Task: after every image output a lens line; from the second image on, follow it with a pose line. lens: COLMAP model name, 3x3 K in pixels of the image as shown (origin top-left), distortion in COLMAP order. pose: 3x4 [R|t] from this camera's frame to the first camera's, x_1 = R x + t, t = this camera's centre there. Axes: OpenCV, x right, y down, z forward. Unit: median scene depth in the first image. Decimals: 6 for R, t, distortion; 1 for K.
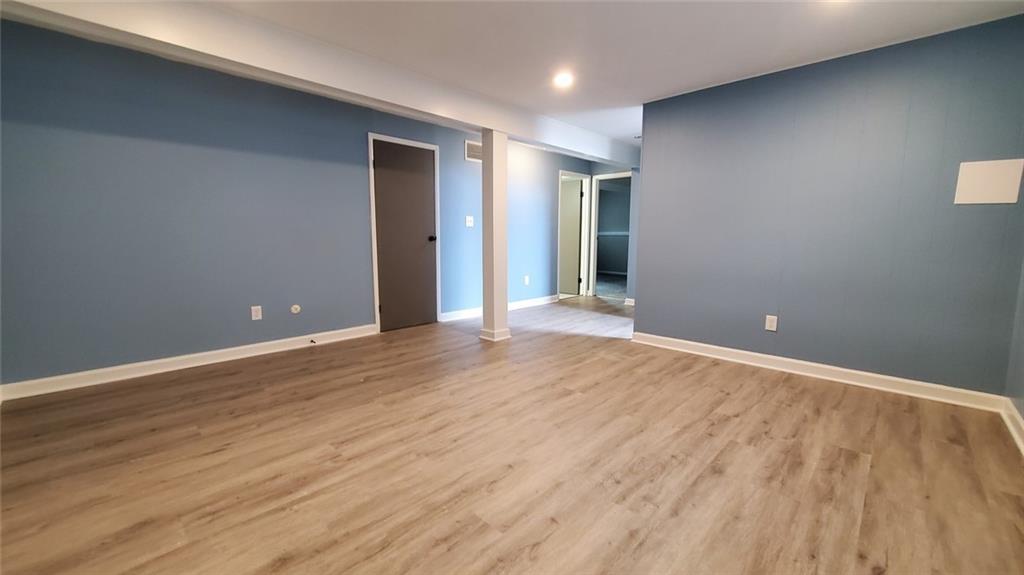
lens RADIAL K [[396.7, 0, 489.2], [0, 396.7, 286.7], [0, 0, 1]] dist [-0.001272, -0.000085]
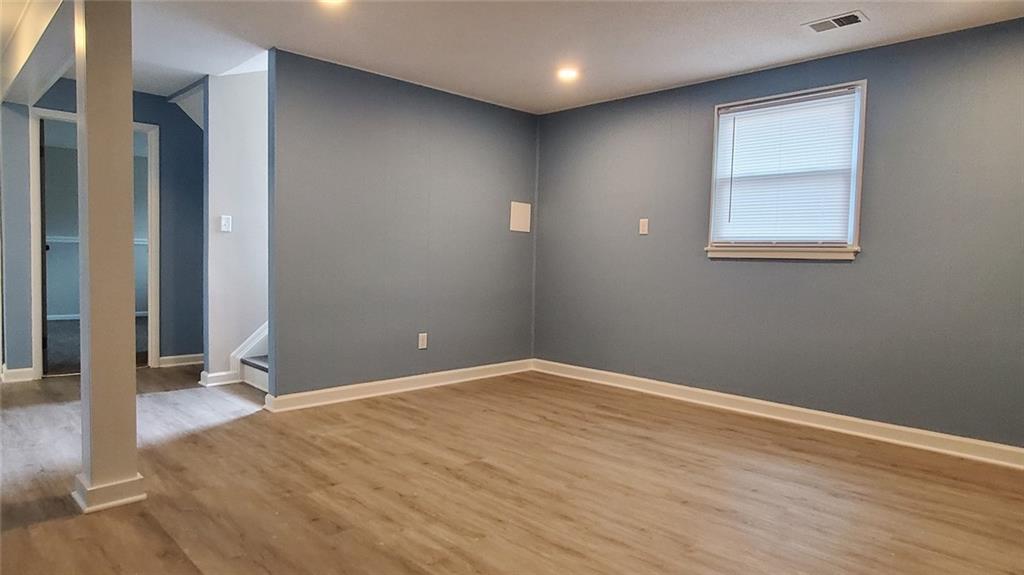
lens RADIAL K [[624.5, 0, 508.5], [0, 624.5, 286.1], [0, 0, 1]] dist [0.007822, -0.000538]
pose [[0.006317, -0.053464, 0.998550, -0.902341], [0.101894, 0.993407, 0.052544, -0.111407], [-0.994775, 0.101414, 0.011723, 0.868100]]
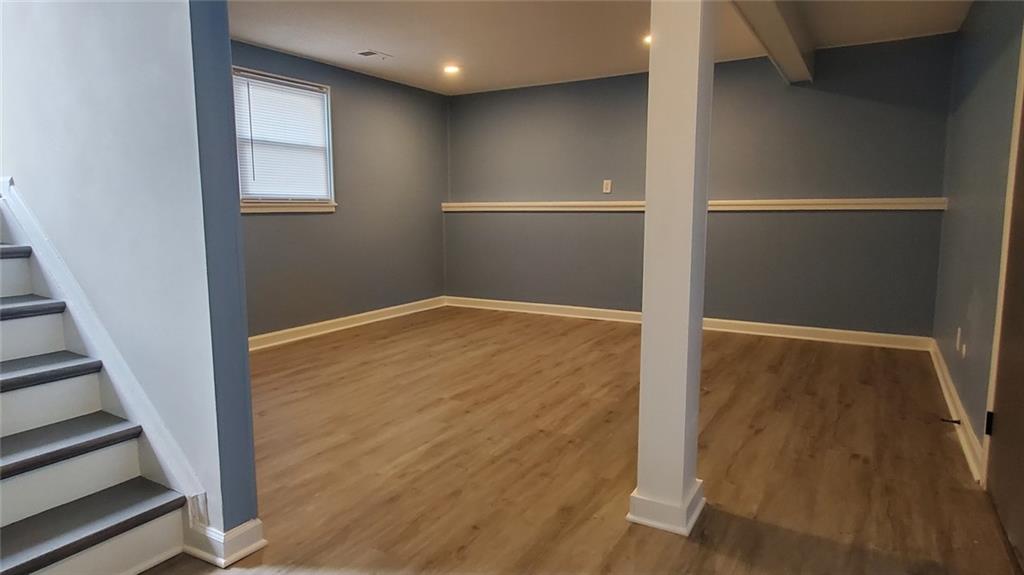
lens RADIAL K [[624.5, 0, 513.0], [0, 624.5, 289.0], [0, 0, 1]] dist [0.007822, -0.000538]
pose [[-0.960177, 0.035948, -0.277069, 0.433836], [-0.034435, 0.968901, 0.245040, -0.282532], [0.277261, 0.244823, -0.929079, 2.147956]]
